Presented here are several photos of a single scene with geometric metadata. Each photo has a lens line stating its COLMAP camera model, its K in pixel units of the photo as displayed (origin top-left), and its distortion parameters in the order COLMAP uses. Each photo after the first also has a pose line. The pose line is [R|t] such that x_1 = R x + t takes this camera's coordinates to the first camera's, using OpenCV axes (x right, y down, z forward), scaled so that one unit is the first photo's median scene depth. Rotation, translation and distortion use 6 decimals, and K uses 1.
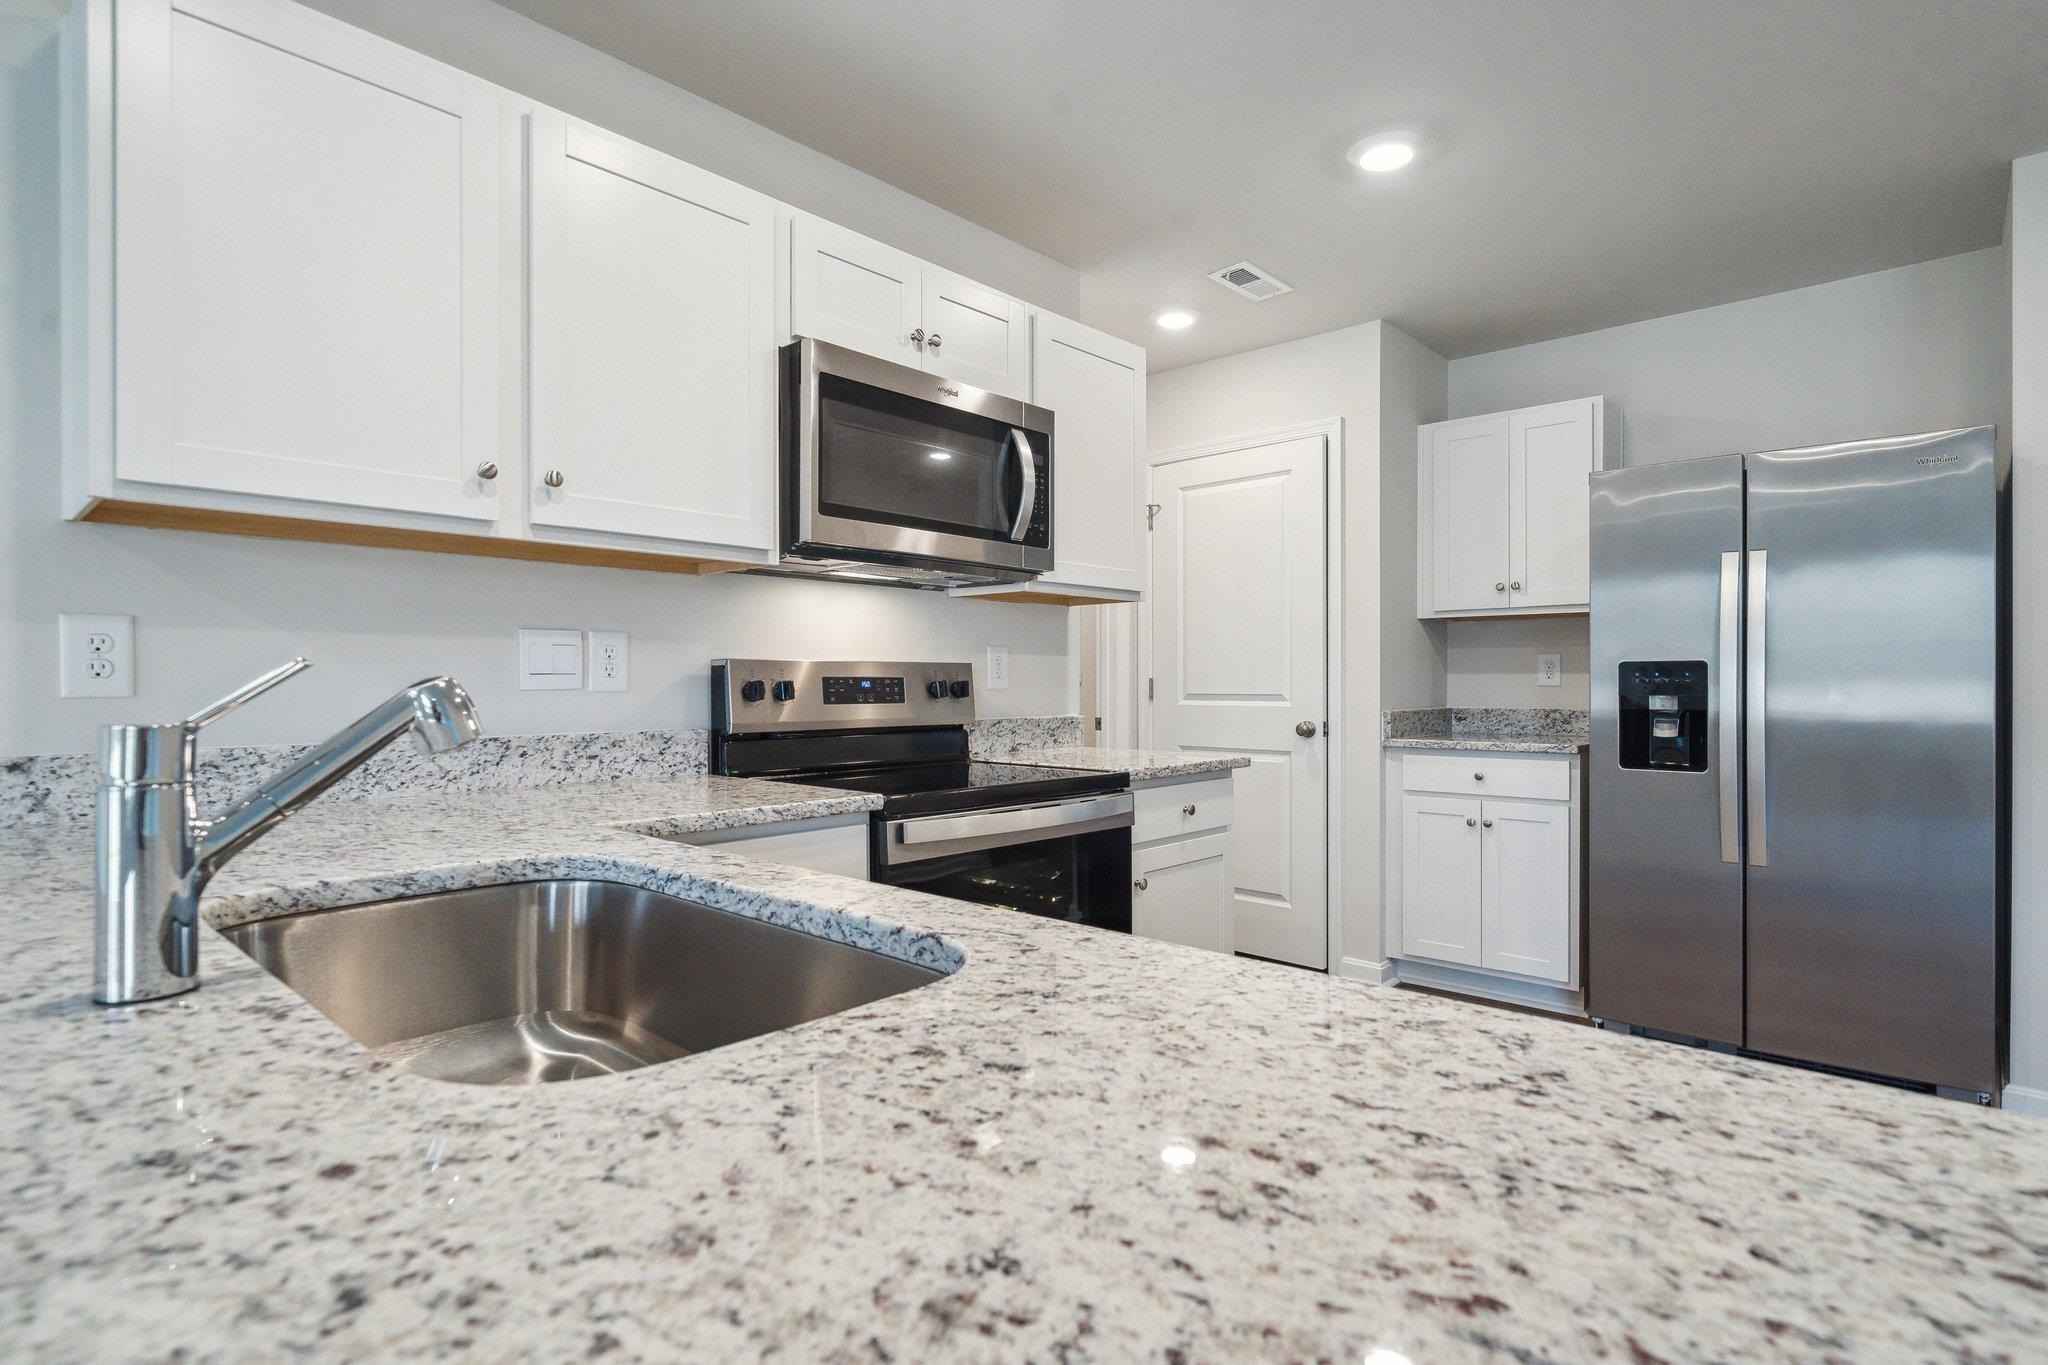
lens RADIAL K [[1022.1, 0, 1020.5], [0, 1022.1, 682.0], [0, 0, 1]] dist [0.003136, -0.000995]
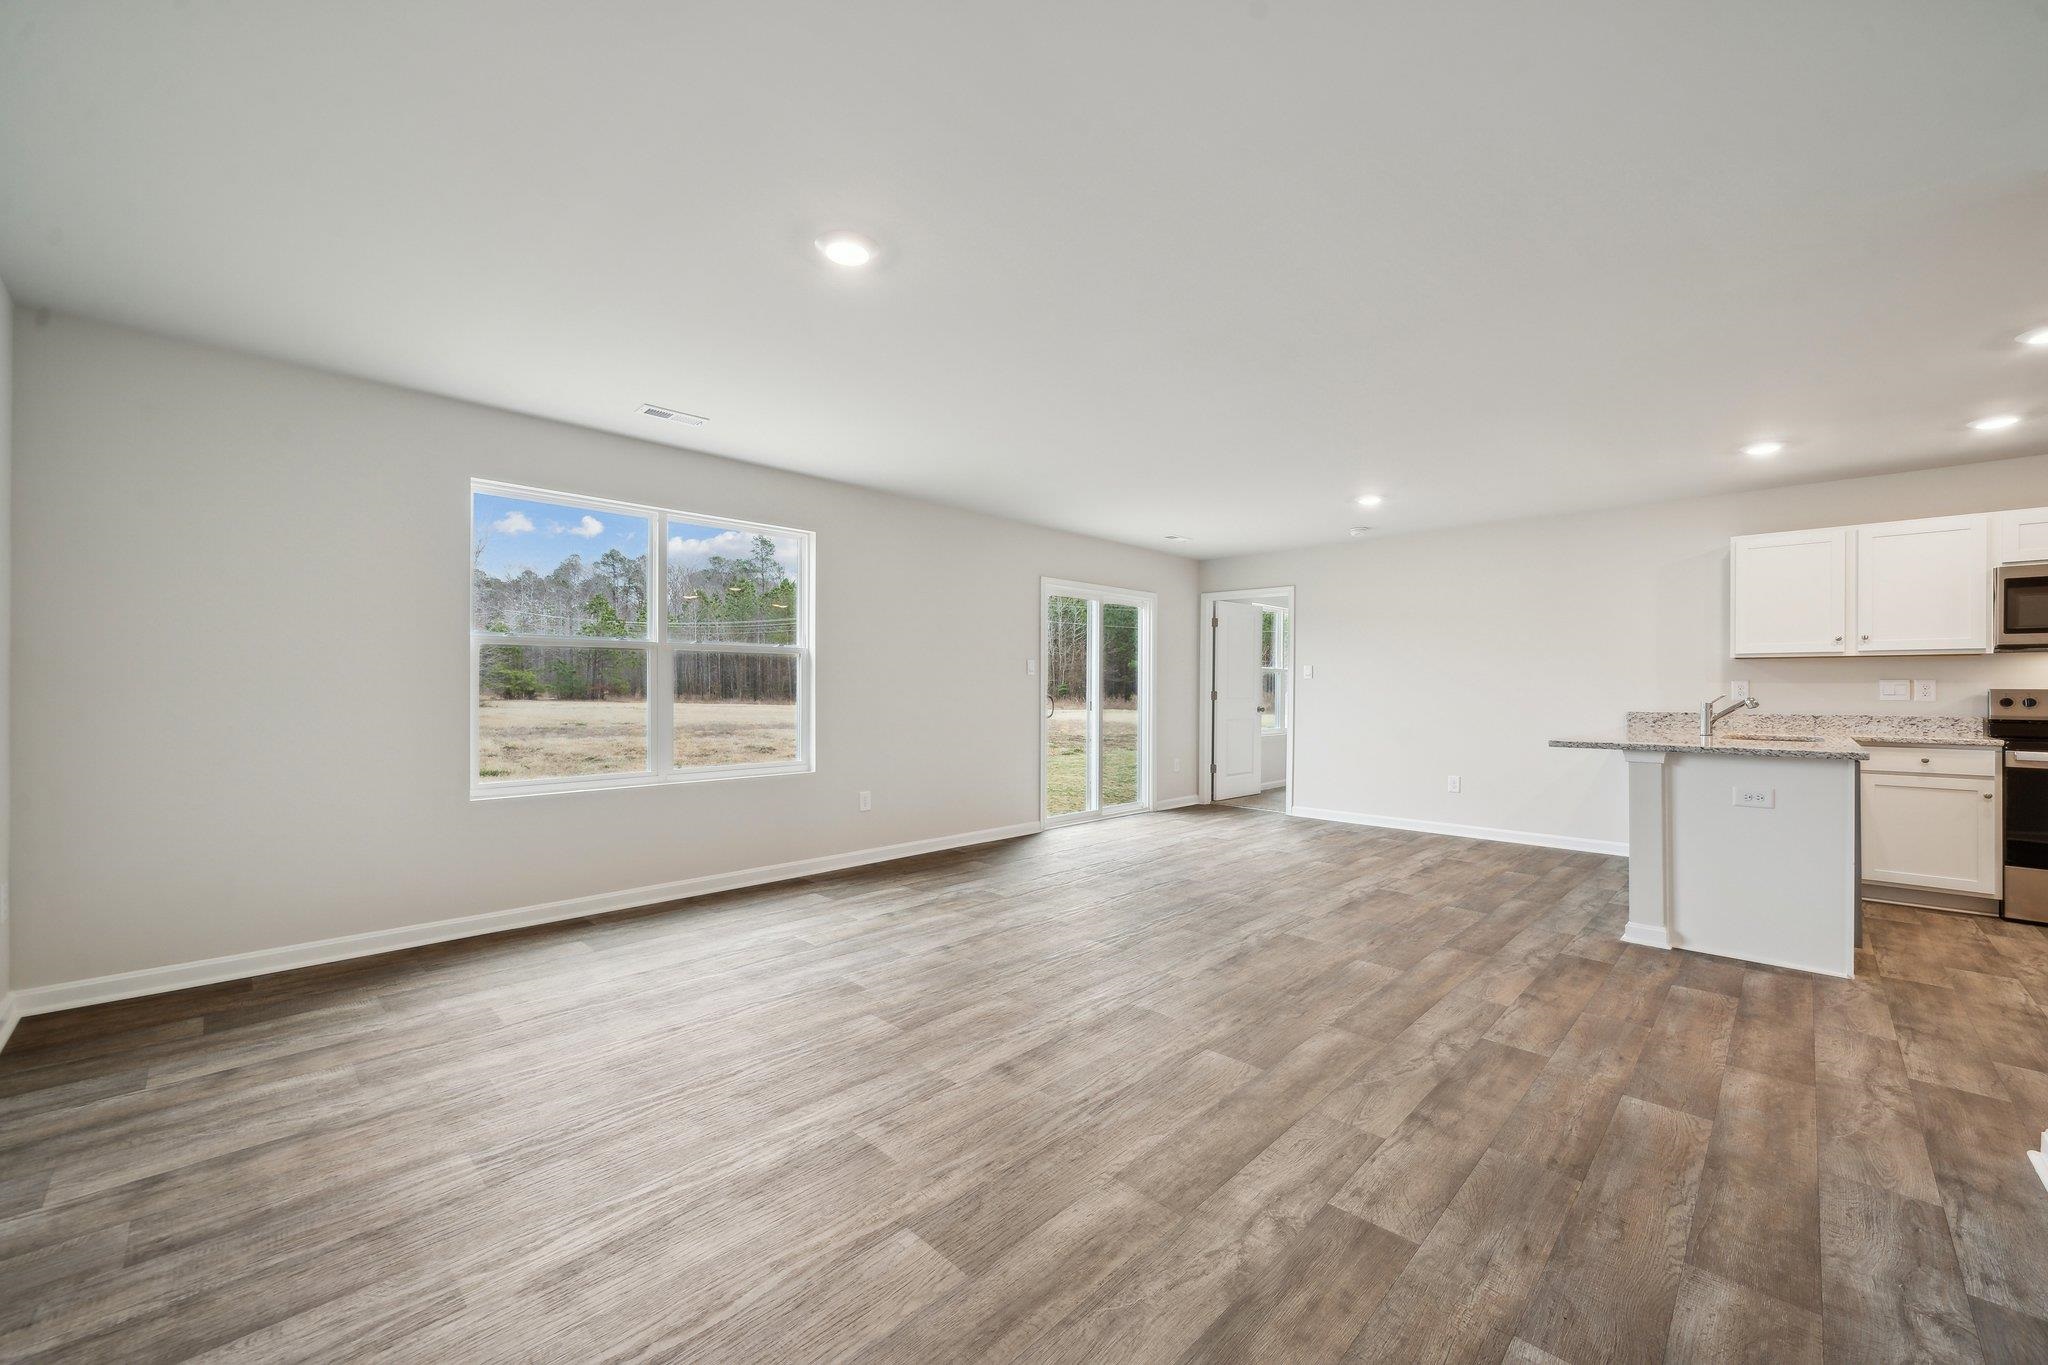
lens RADIAL K [[810.8, 0, 1012.1], [0, 810.8, 685.8], [0, 0, 1]] dist [-0.002605, 0.000541]
pose [[-0.038058, -0.003977, -0.999268, 1.658971], [-0.003888, 0.999985, -0.003831, -0.013251], [0.999268, 0.003740, -0.038073, -1.223050]]
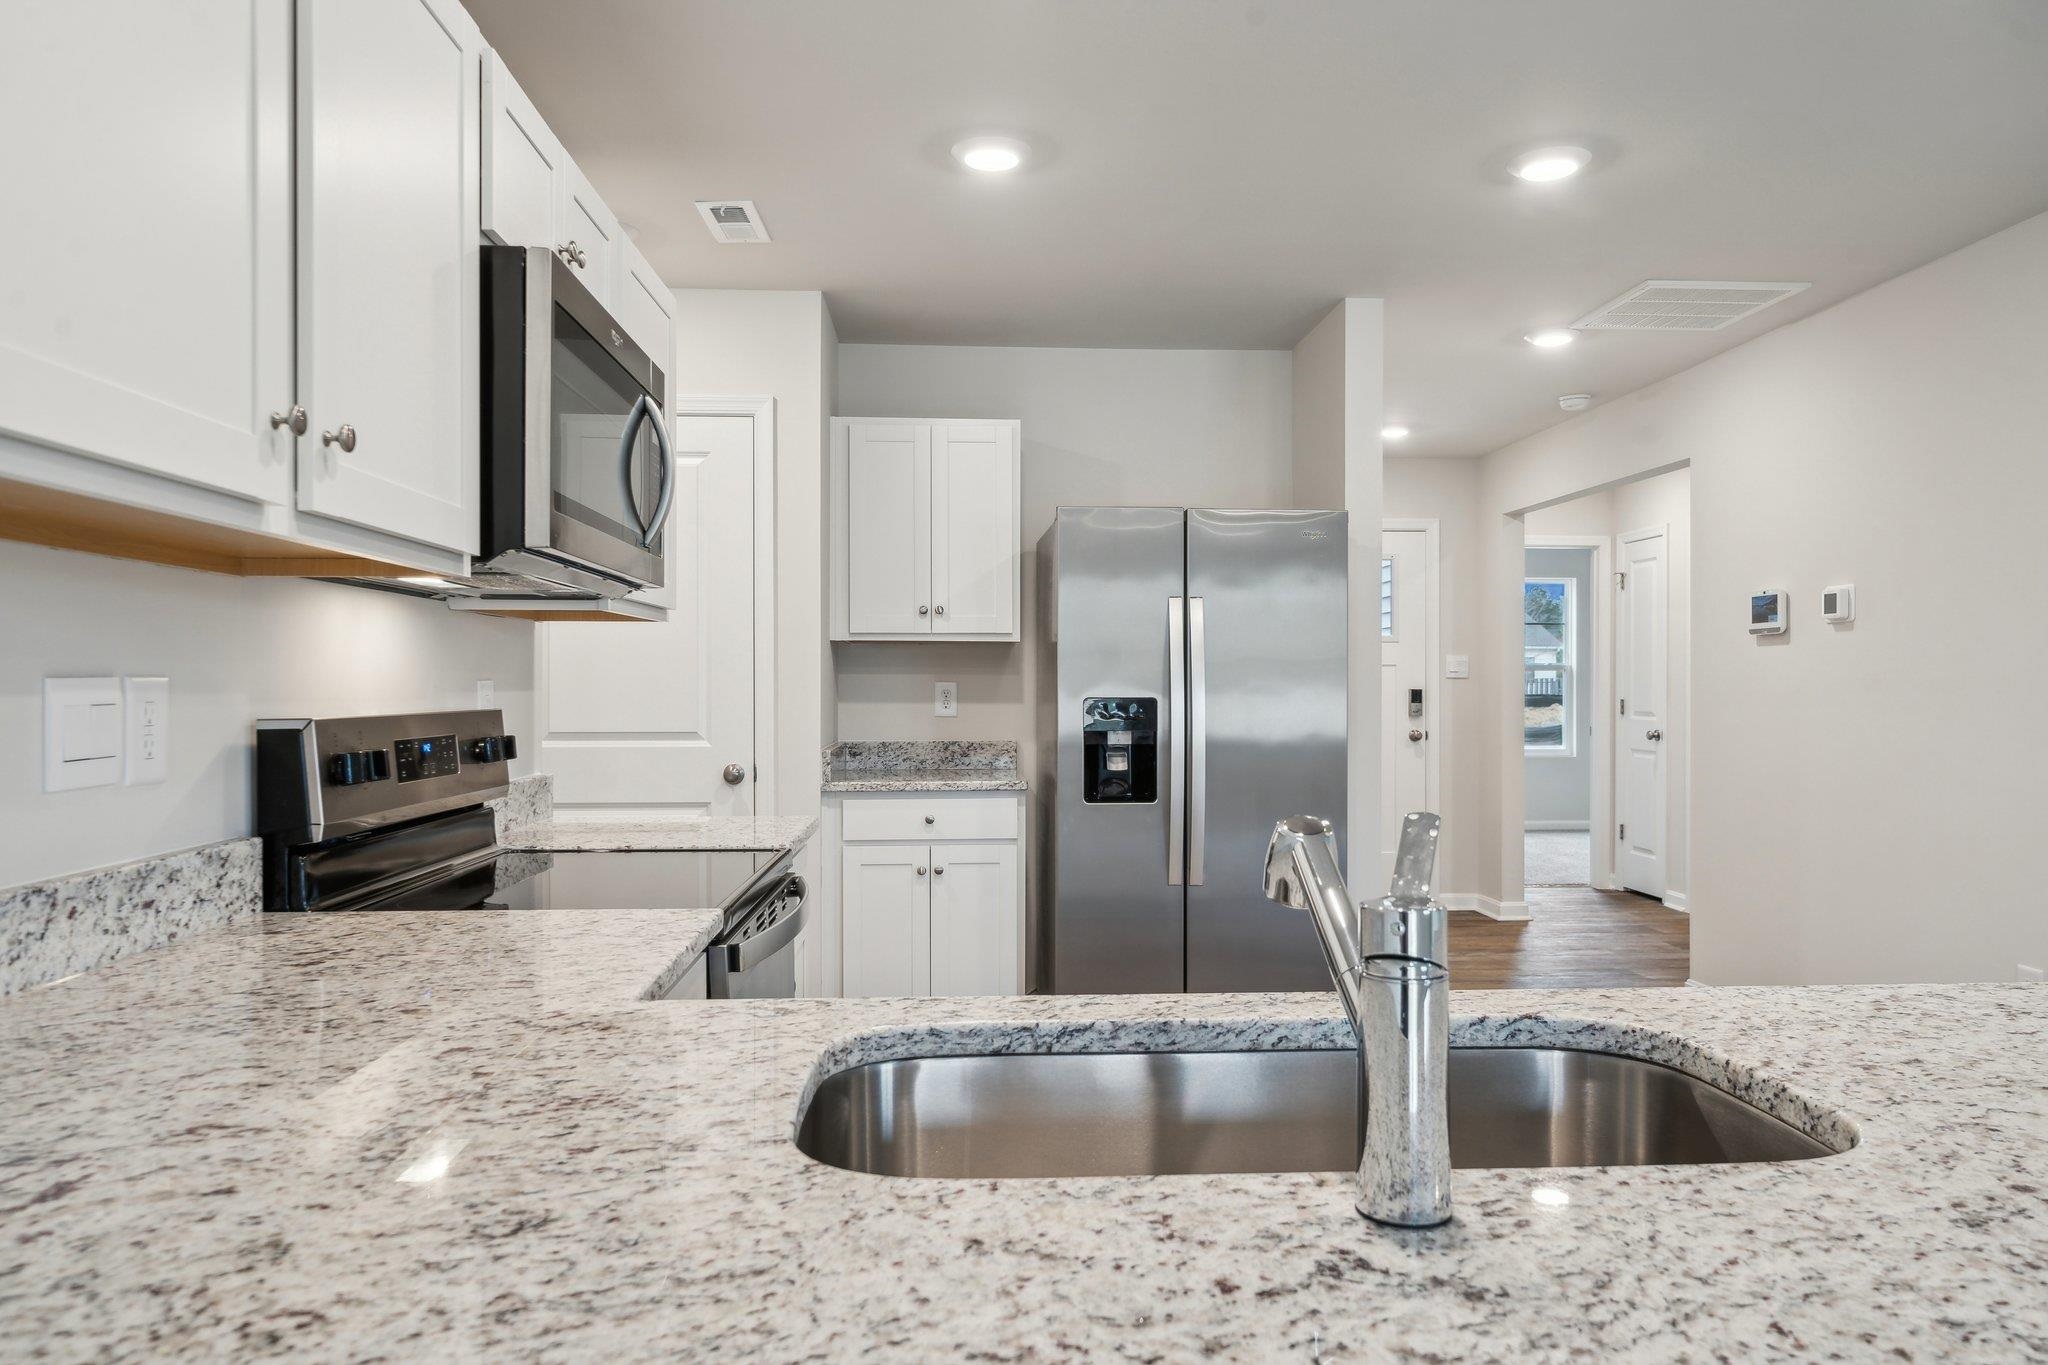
lens RADIAL K [[1376.4, 0, 1024.0], [0, 1376.4, 682.5], [0, 0, 1]] dist [0.000928, -0.001240]
pose [[0.701448, 0.001815, 0.712718, -0.535175], [-0.000487, 0.999998, -0.002066, -0.040122], [-0.712720, 0.001102, 0.701447, 0.113869]]
